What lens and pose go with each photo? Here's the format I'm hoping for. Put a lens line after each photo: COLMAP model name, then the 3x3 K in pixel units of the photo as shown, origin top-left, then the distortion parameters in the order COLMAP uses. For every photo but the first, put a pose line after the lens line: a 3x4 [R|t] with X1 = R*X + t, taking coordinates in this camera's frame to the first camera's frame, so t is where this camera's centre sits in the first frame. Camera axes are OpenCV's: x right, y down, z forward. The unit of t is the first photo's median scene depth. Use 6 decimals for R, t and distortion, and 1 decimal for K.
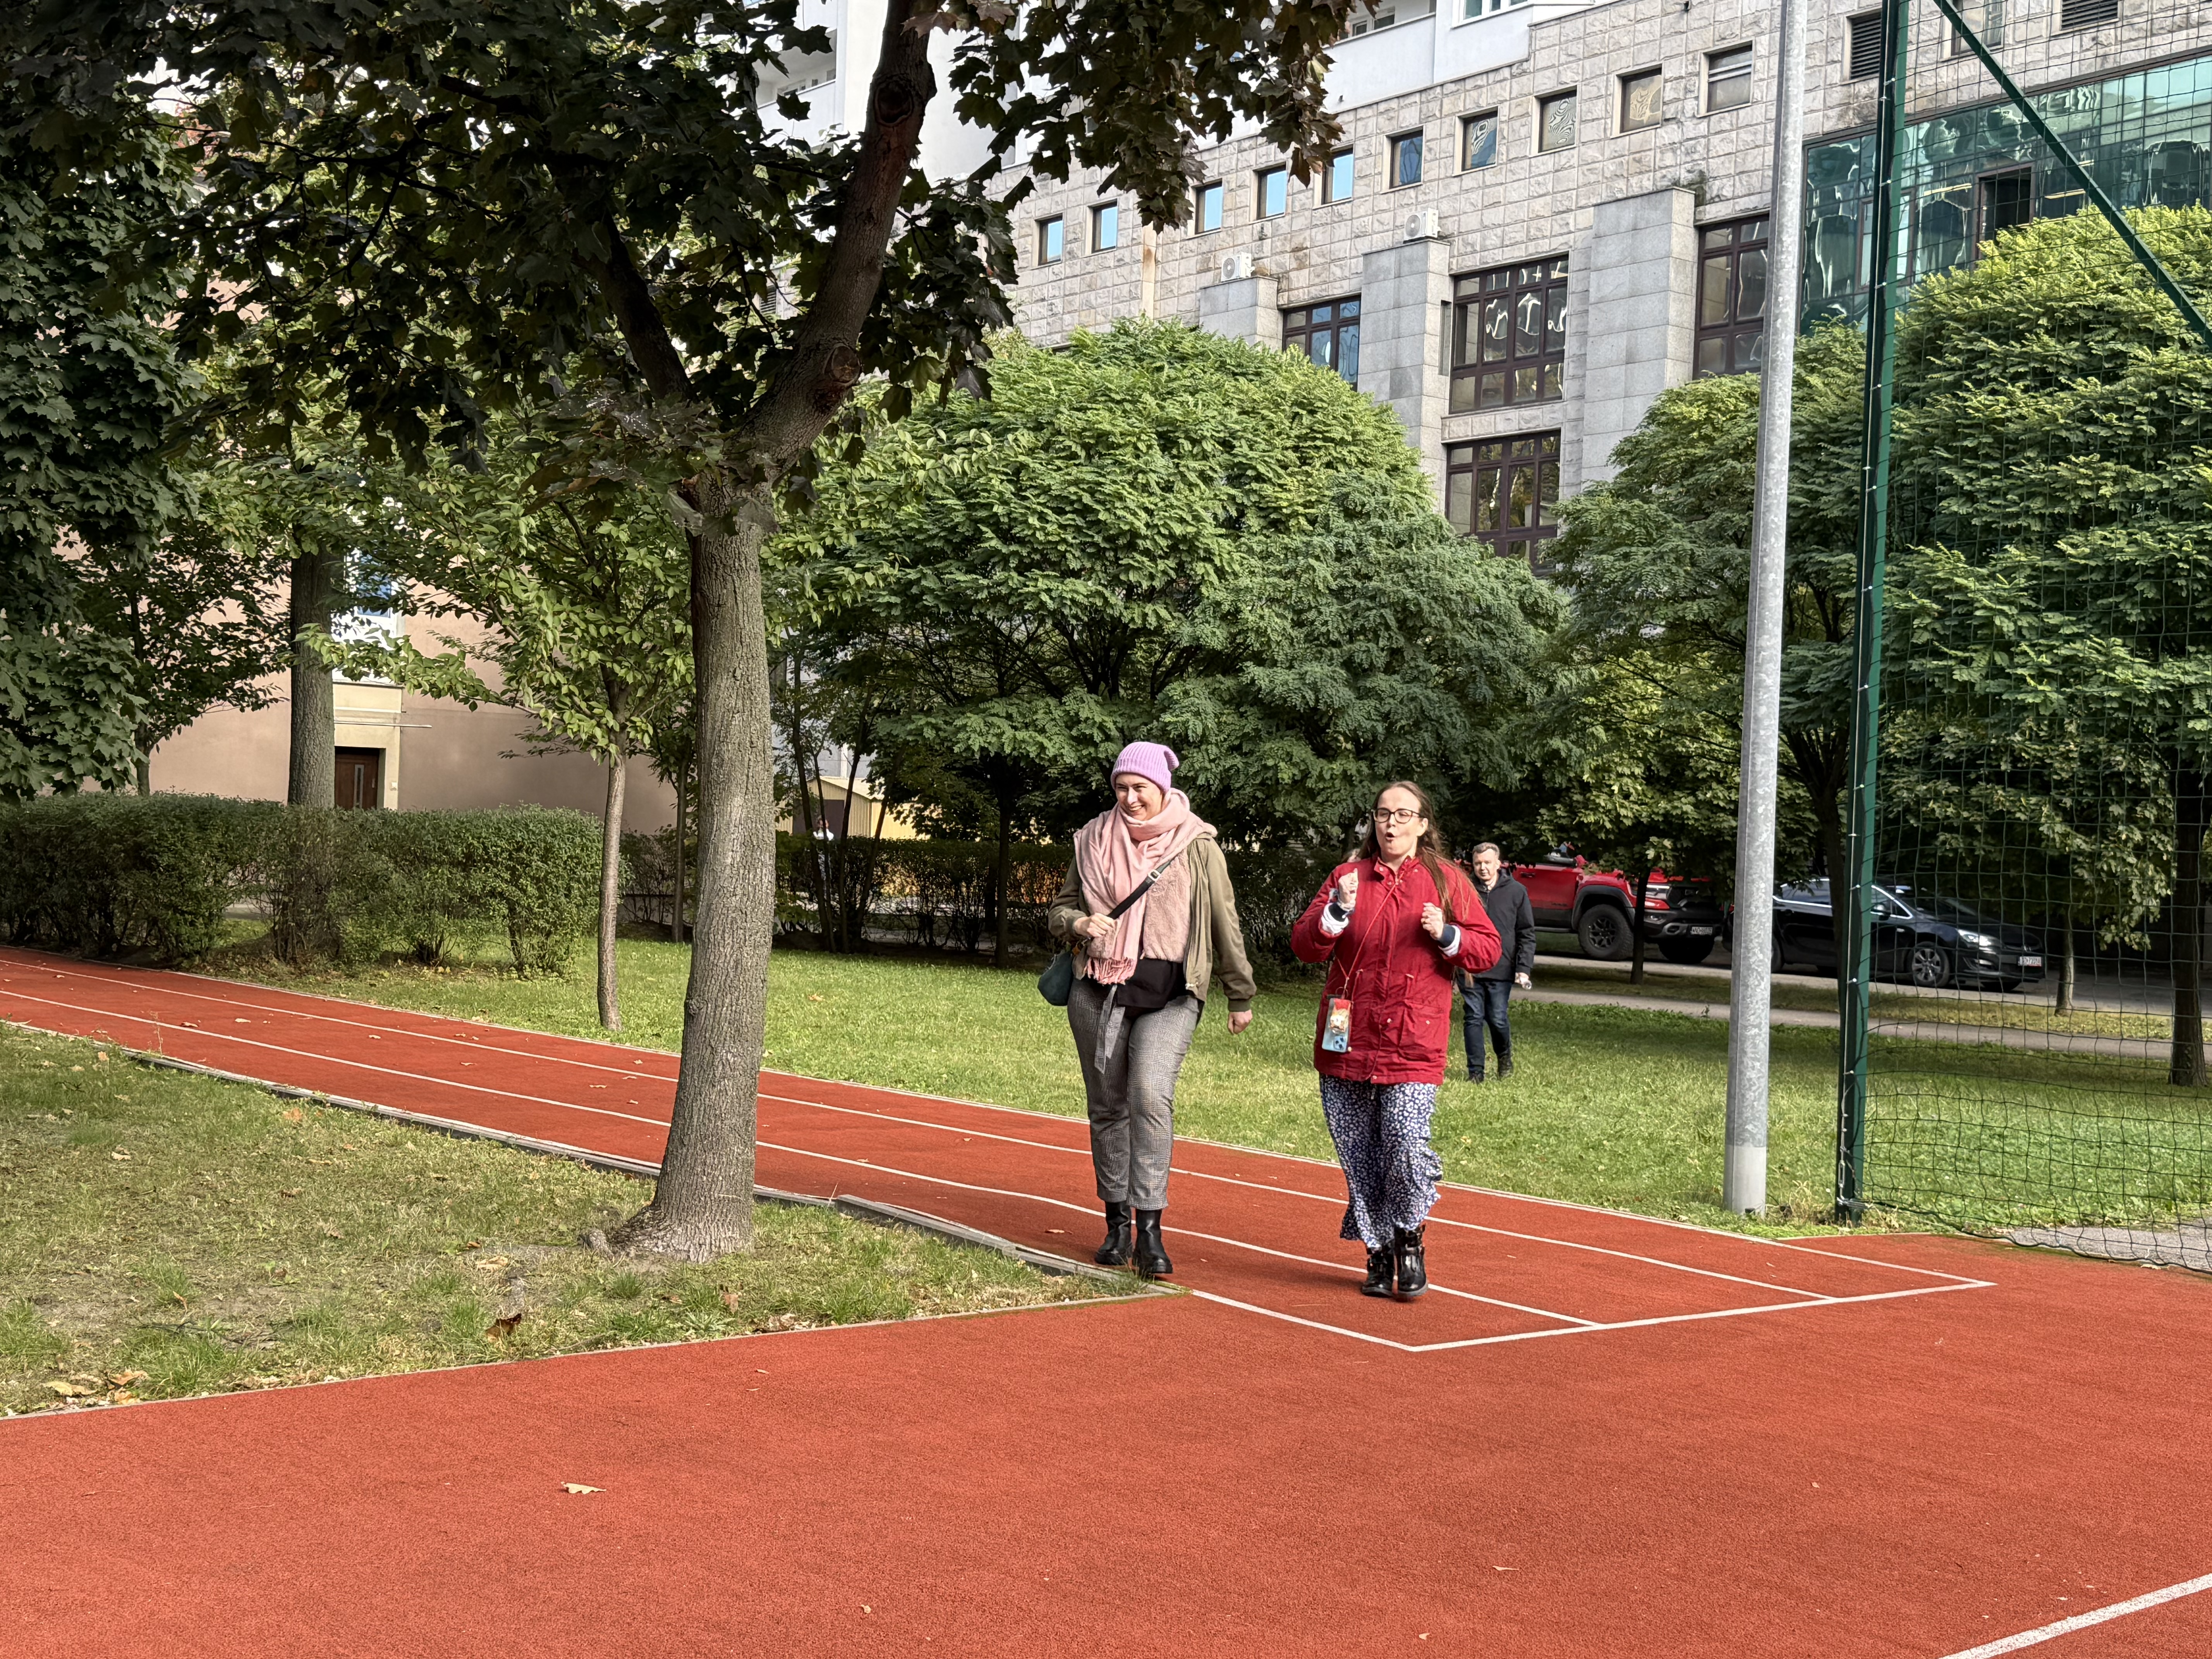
lens RADIAL K [[2720.3, 0, 1085.4], [0, 2720.3, 803.4], [0, 0, 1]] dist [0.127652, 0.000000]
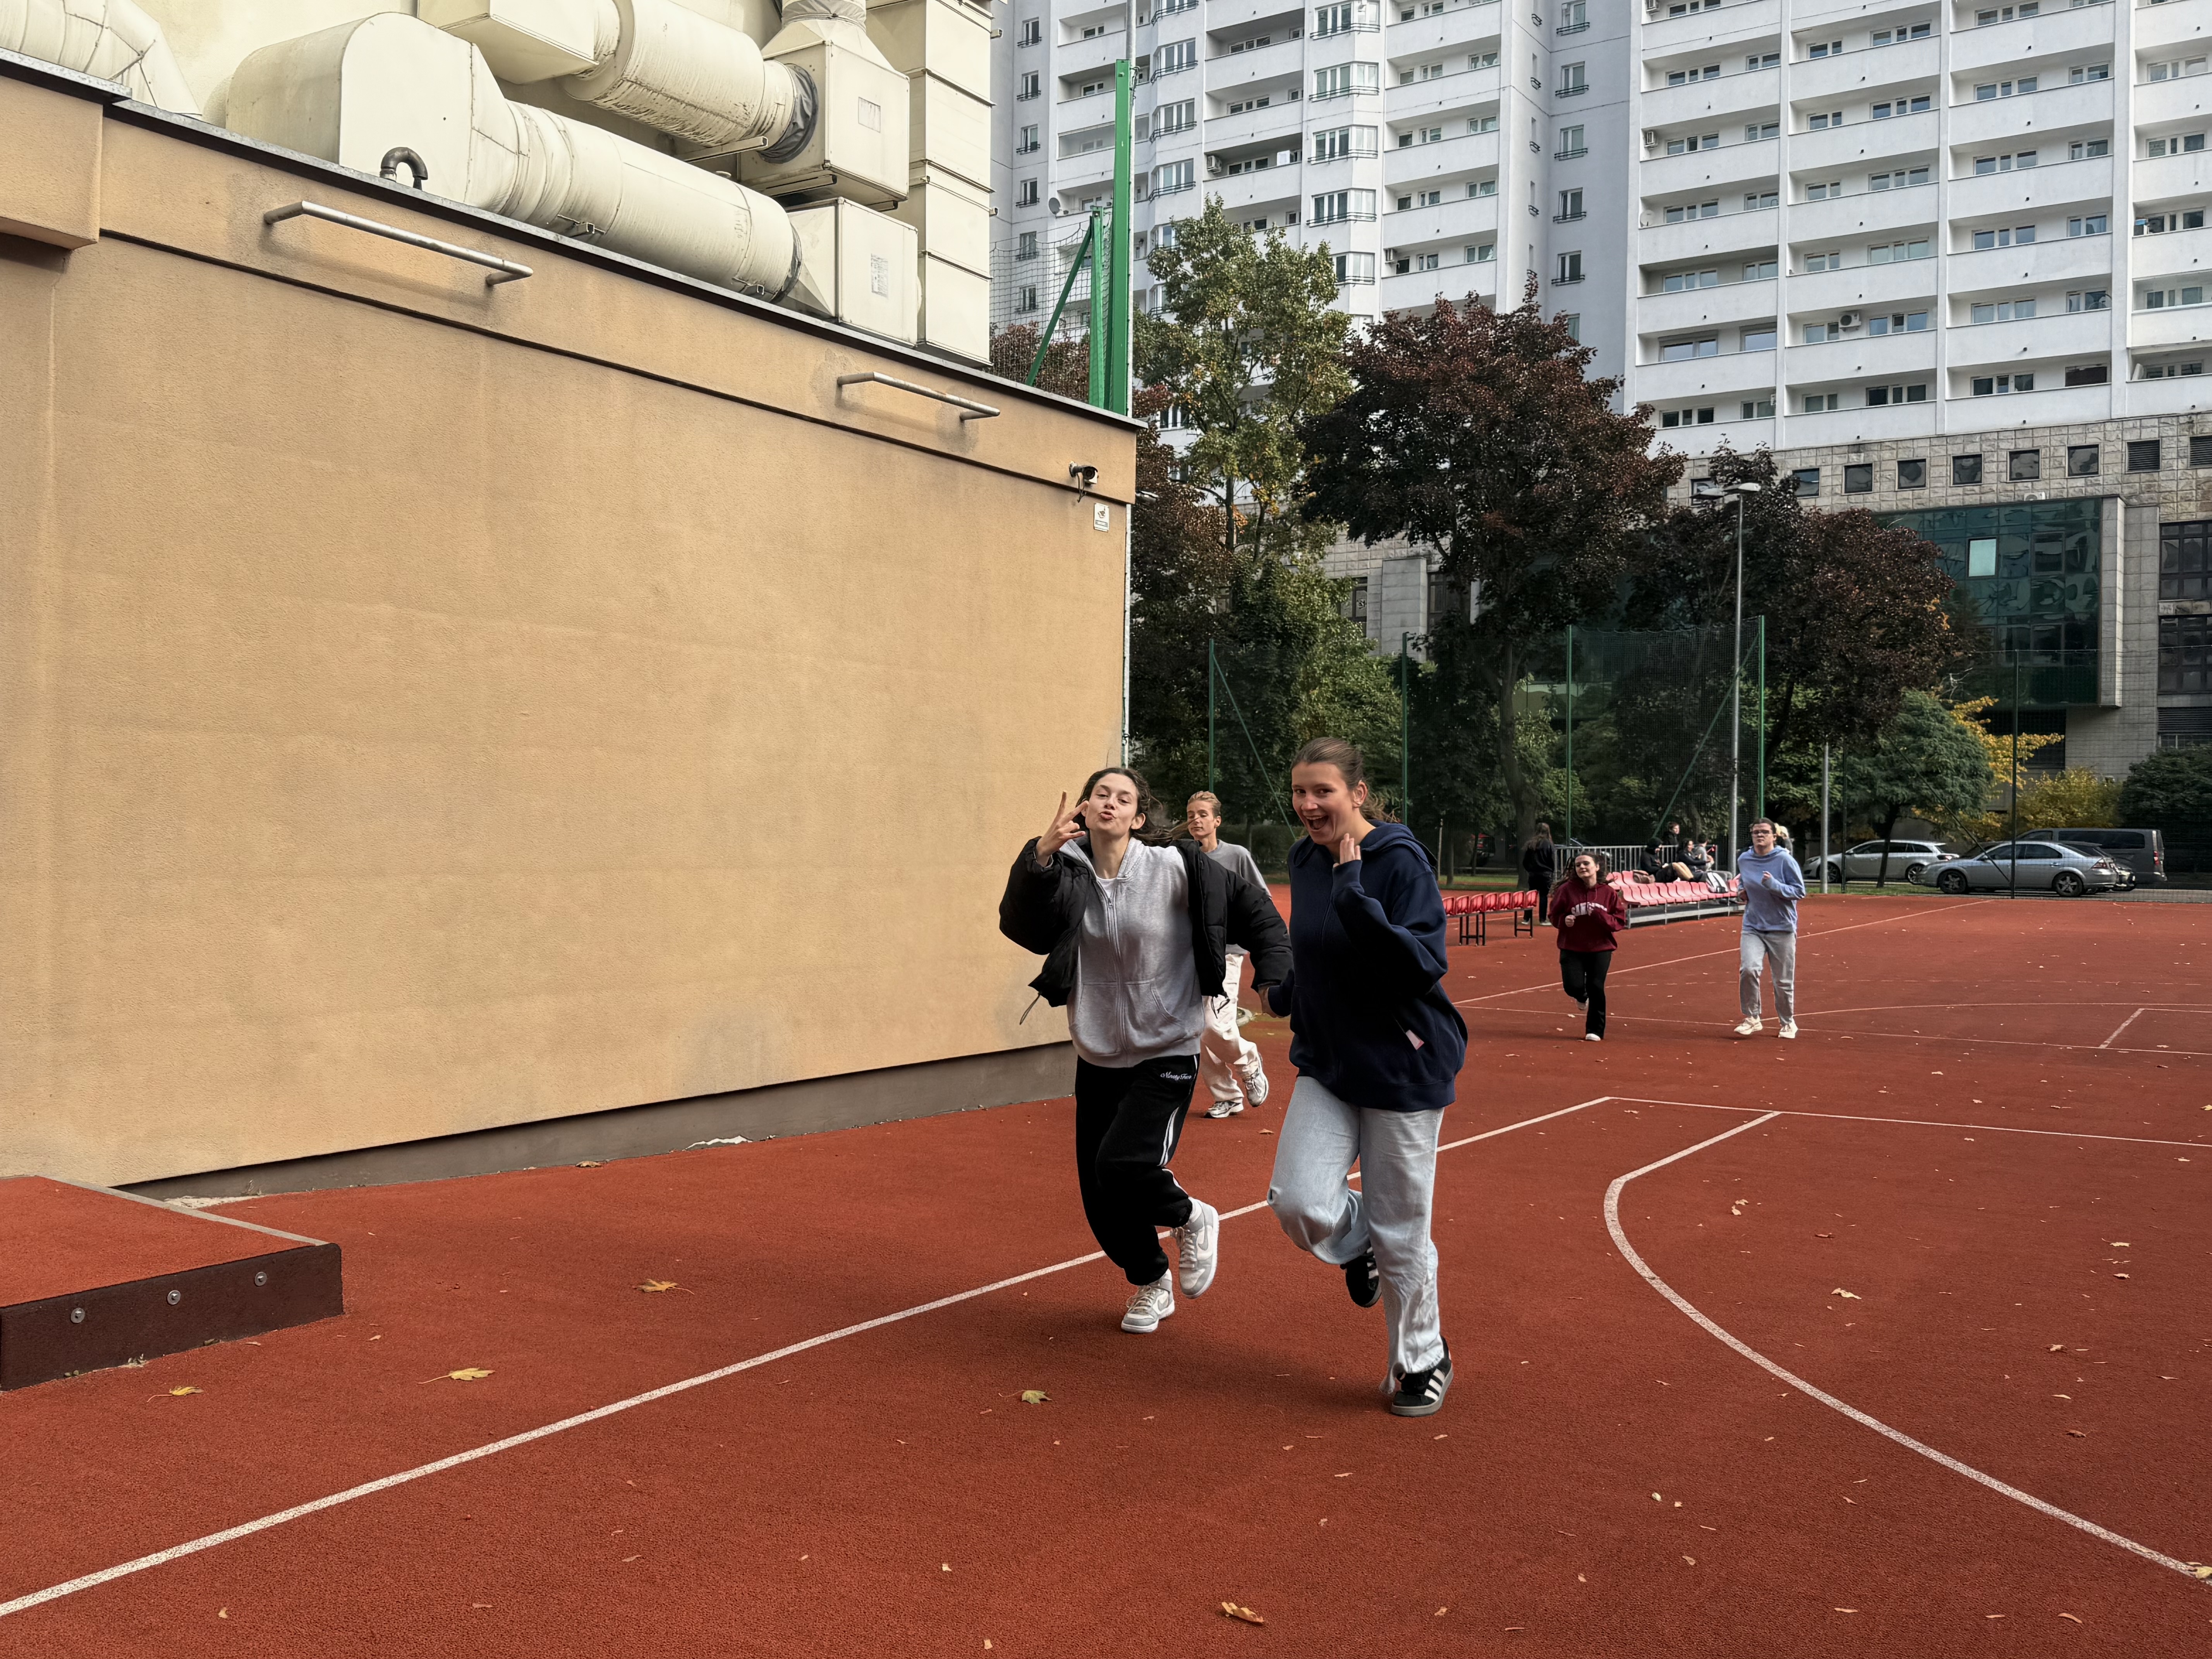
lens RADIAL K [[1978.2, 0, 1099.2], [0, 1978.2, 823.9], [0, 0, 1]] dist [0.022414, -0.032743]
pose [[0.958588, -0.026303, 0.283579, -1.499725], [0.020586, 0.999521, 0.023120, -0.084912], [-0.284052, -0.016325, 0.958670, -1.617494]]
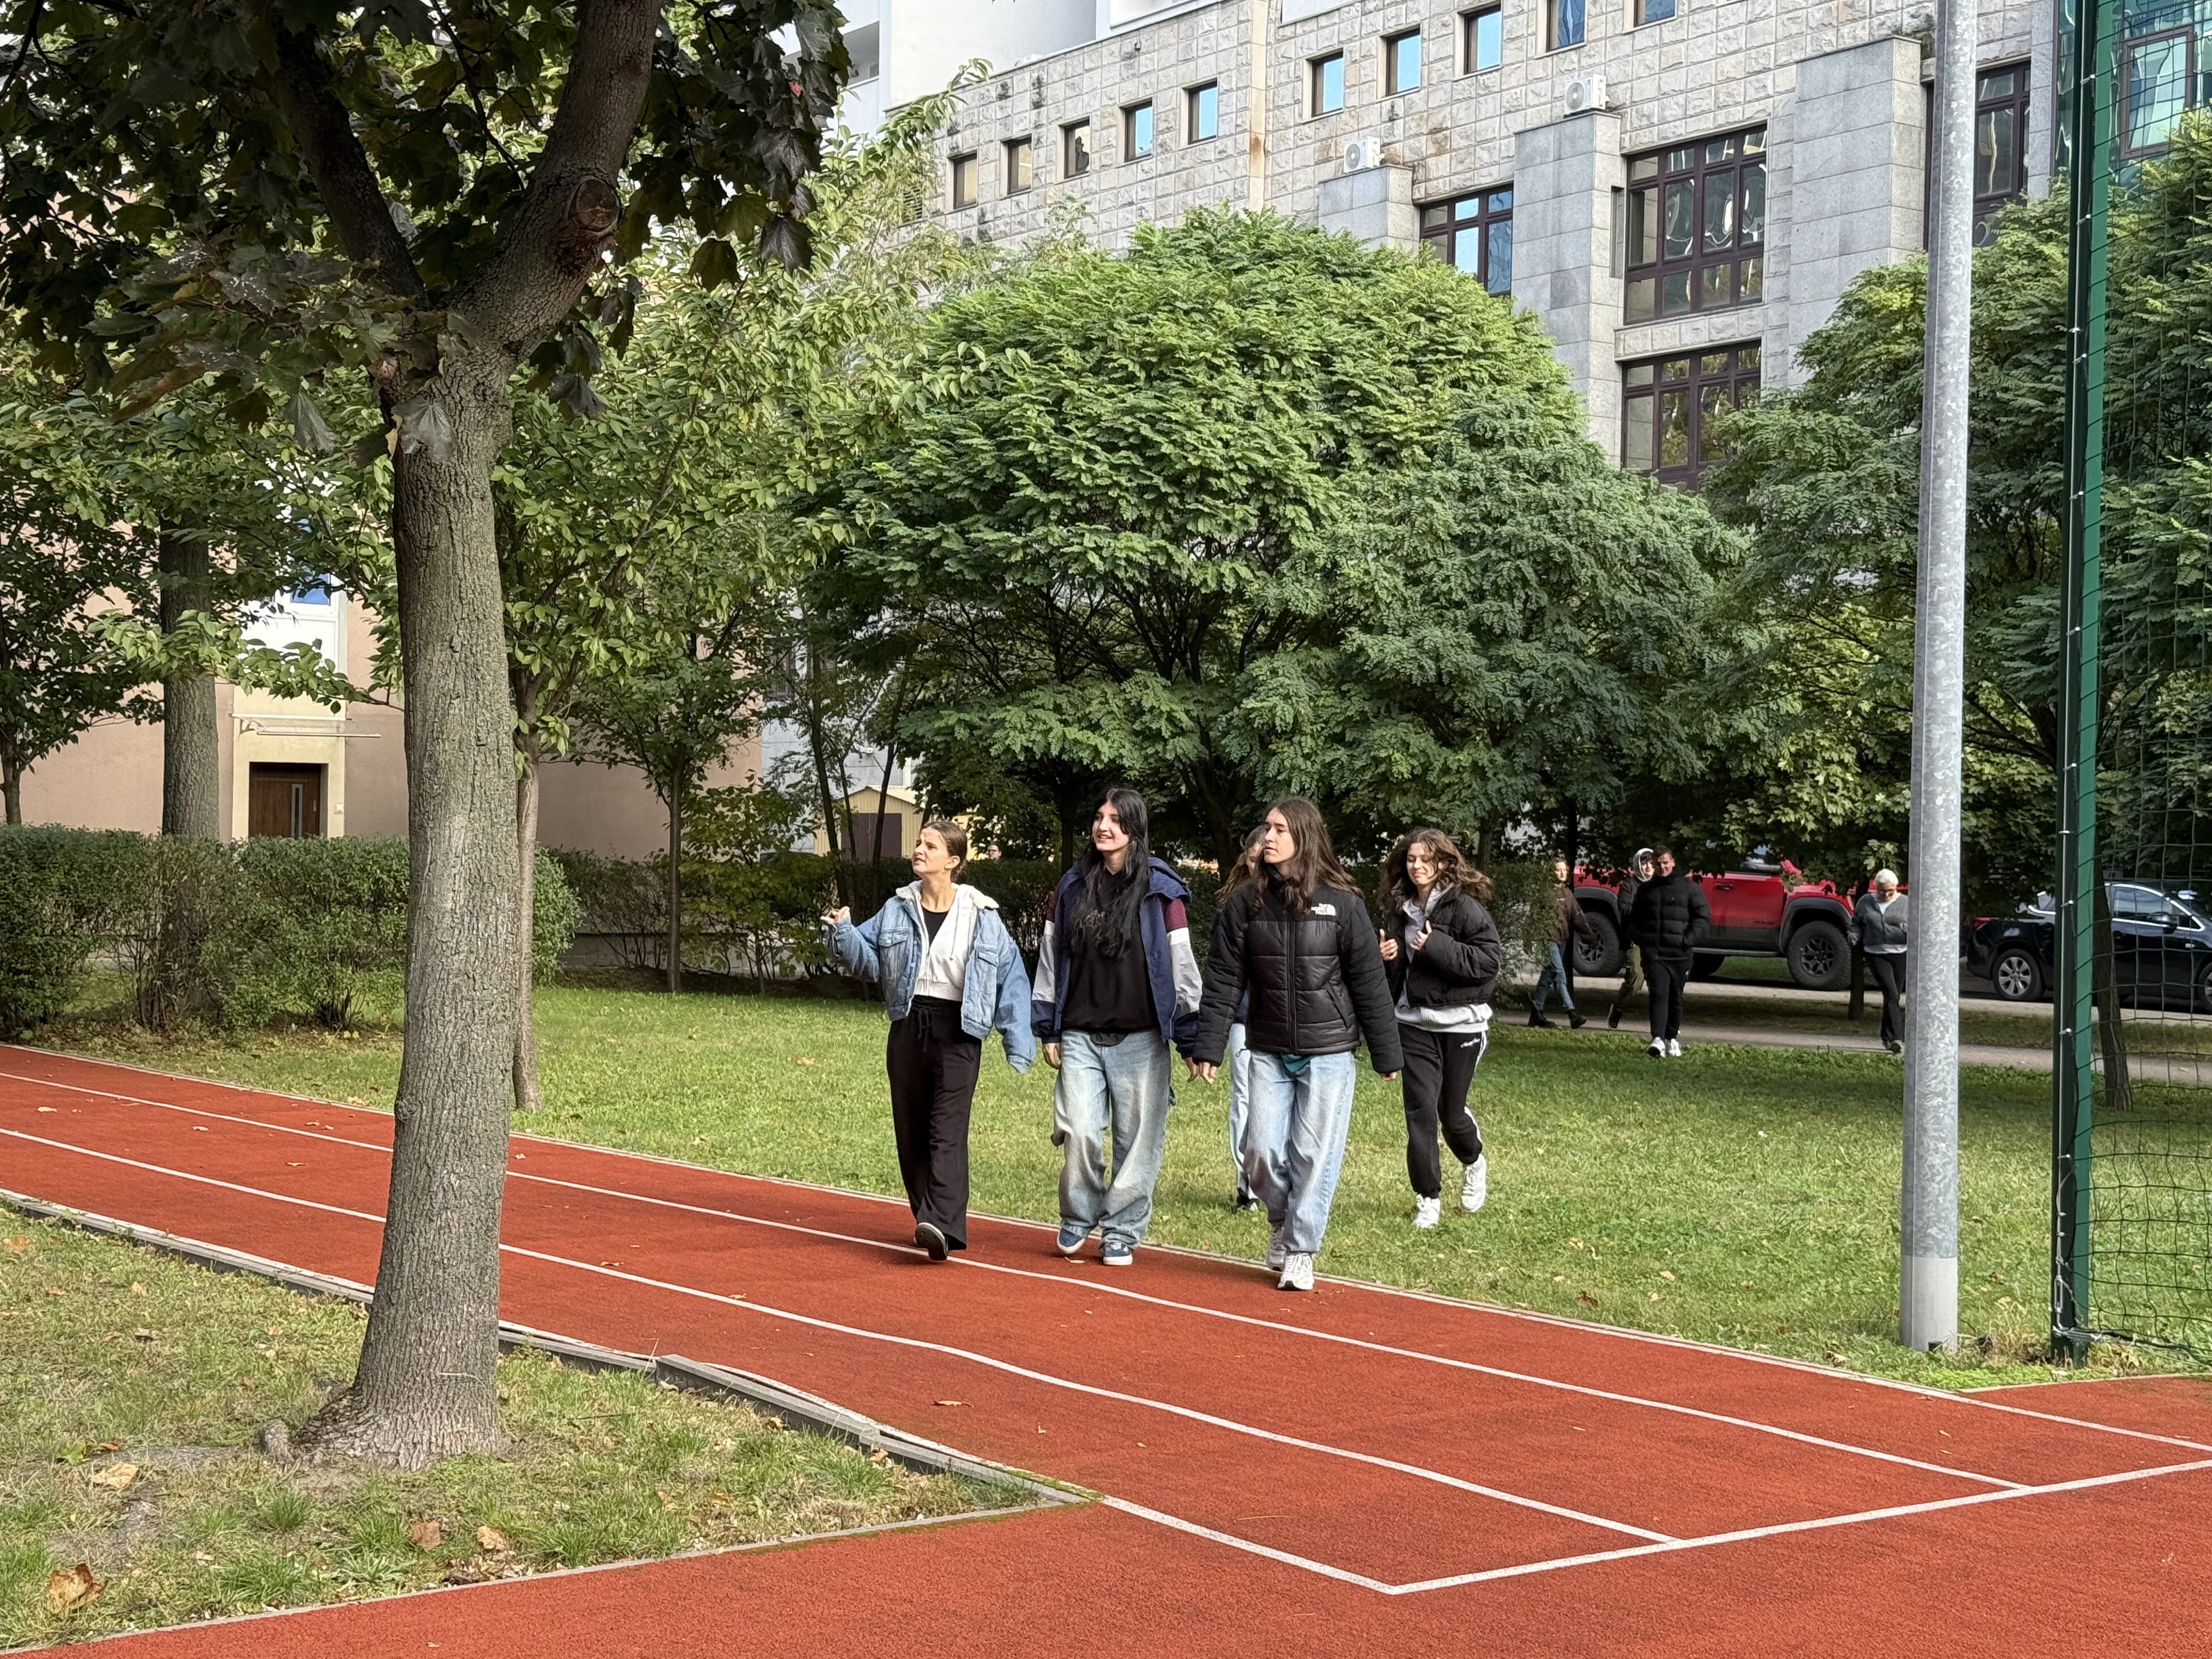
lens RADIAL K [[3212.5, 0, 1095.1], [0, 3212.5, 841.5], [0, 0, 1]] dist [0.109225, 0.000000]
pose [[0.998881, -0.022209, -0.041746, 0.033145], [0.022589, 0.999707, 0.008655, 0.000413], [0.041541, -0.009589, 0.999091, 0.072631]]
